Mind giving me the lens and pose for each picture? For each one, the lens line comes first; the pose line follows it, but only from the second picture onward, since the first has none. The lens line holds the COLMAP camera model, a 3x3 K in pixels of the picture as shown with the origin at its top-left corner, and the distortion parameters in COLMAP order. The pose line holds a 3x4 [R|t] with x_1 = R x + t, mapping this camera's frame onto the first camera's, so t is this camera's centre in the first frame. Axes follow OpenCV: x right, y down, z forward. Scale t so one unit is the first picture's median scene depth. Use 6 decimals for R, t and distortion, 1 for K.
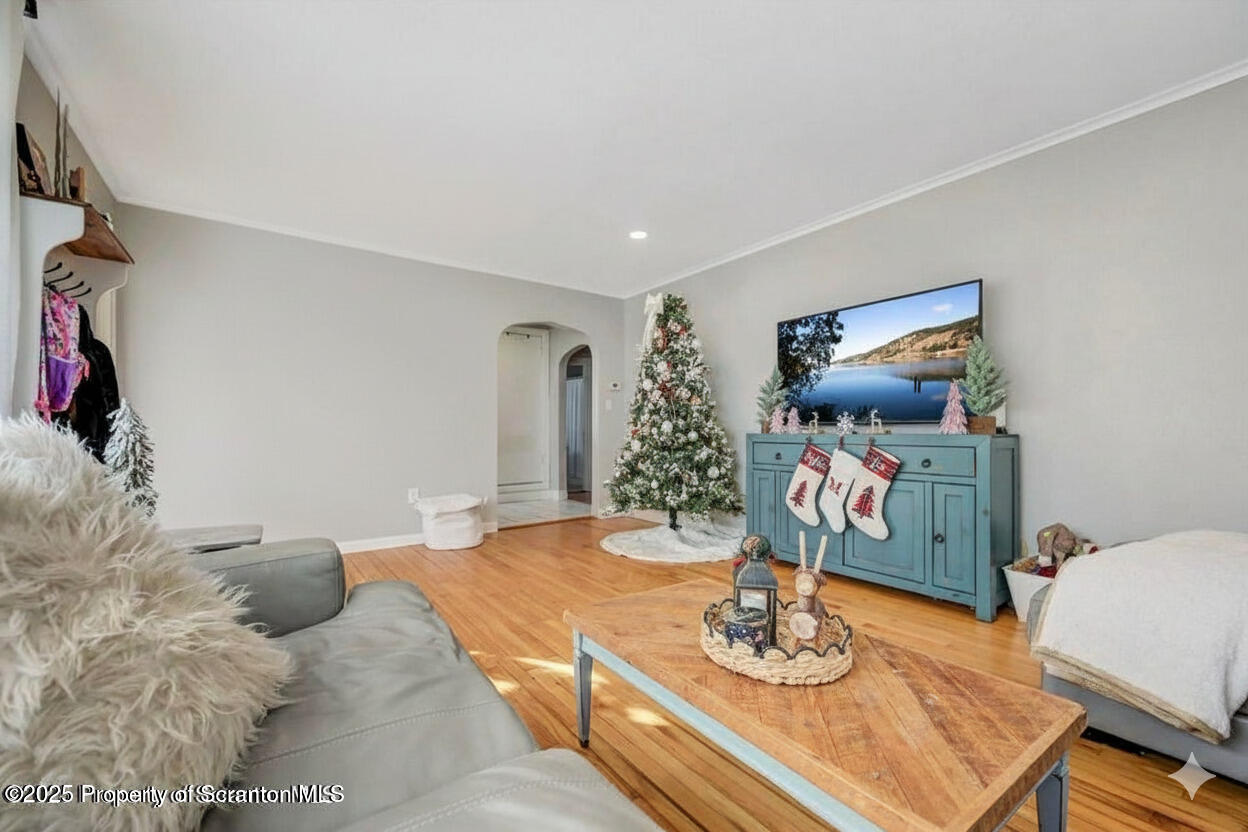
lens RADIAL K [[492.5, 0, 625.1], [0, 492.5, 424.4], [0, 0, 1]] dist [-0.000251, -0.000018]
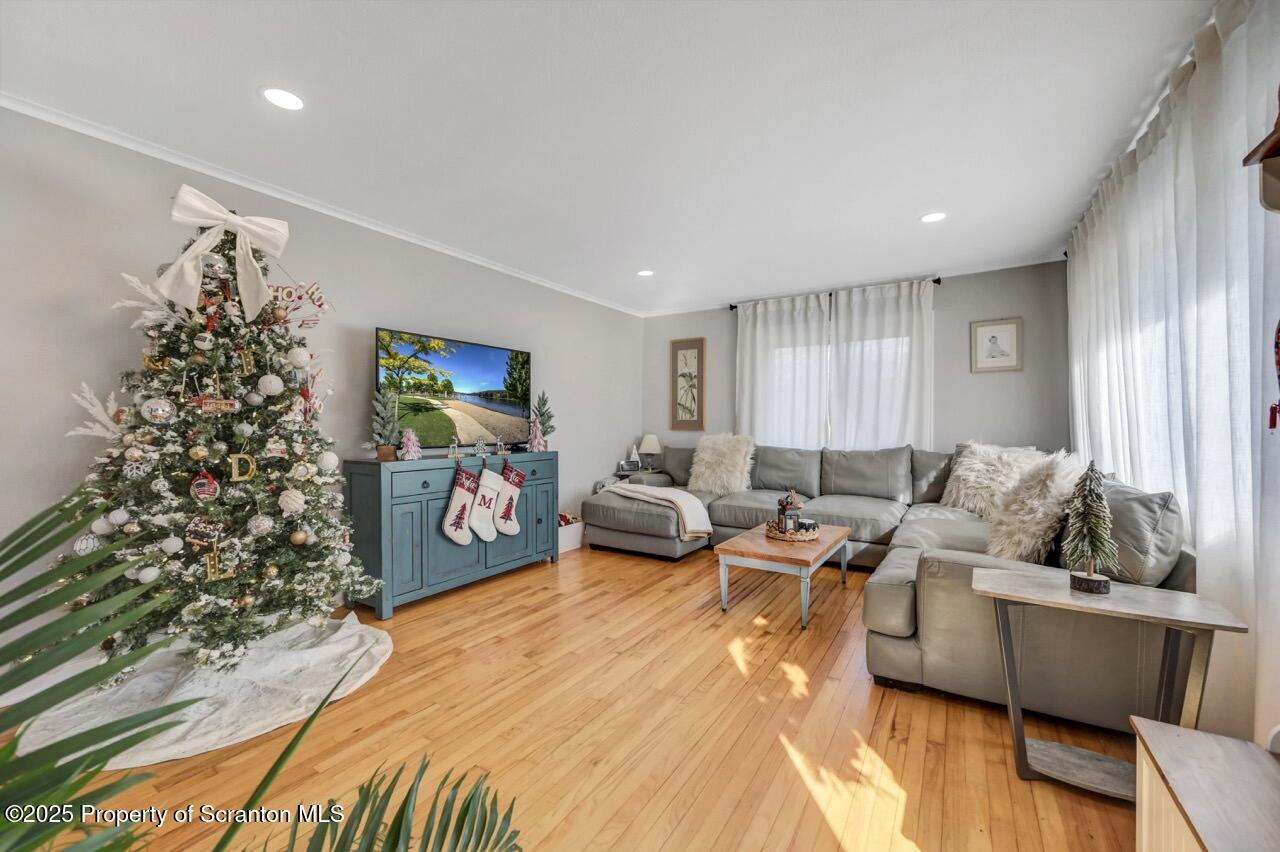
lens RADIAL K [[505.2, 0, 641.1], [0, 505.2, 434.6], [0, 0, 1]] dist [-0.000251, -0.000018]
pose [[-0.358567, -0.016446, 0.933359, -0.836850], [-0.012514, 0.999840, 0.012810, -0.052734], [-0.933420, -0.007087, -0.358715, 1.157927]]
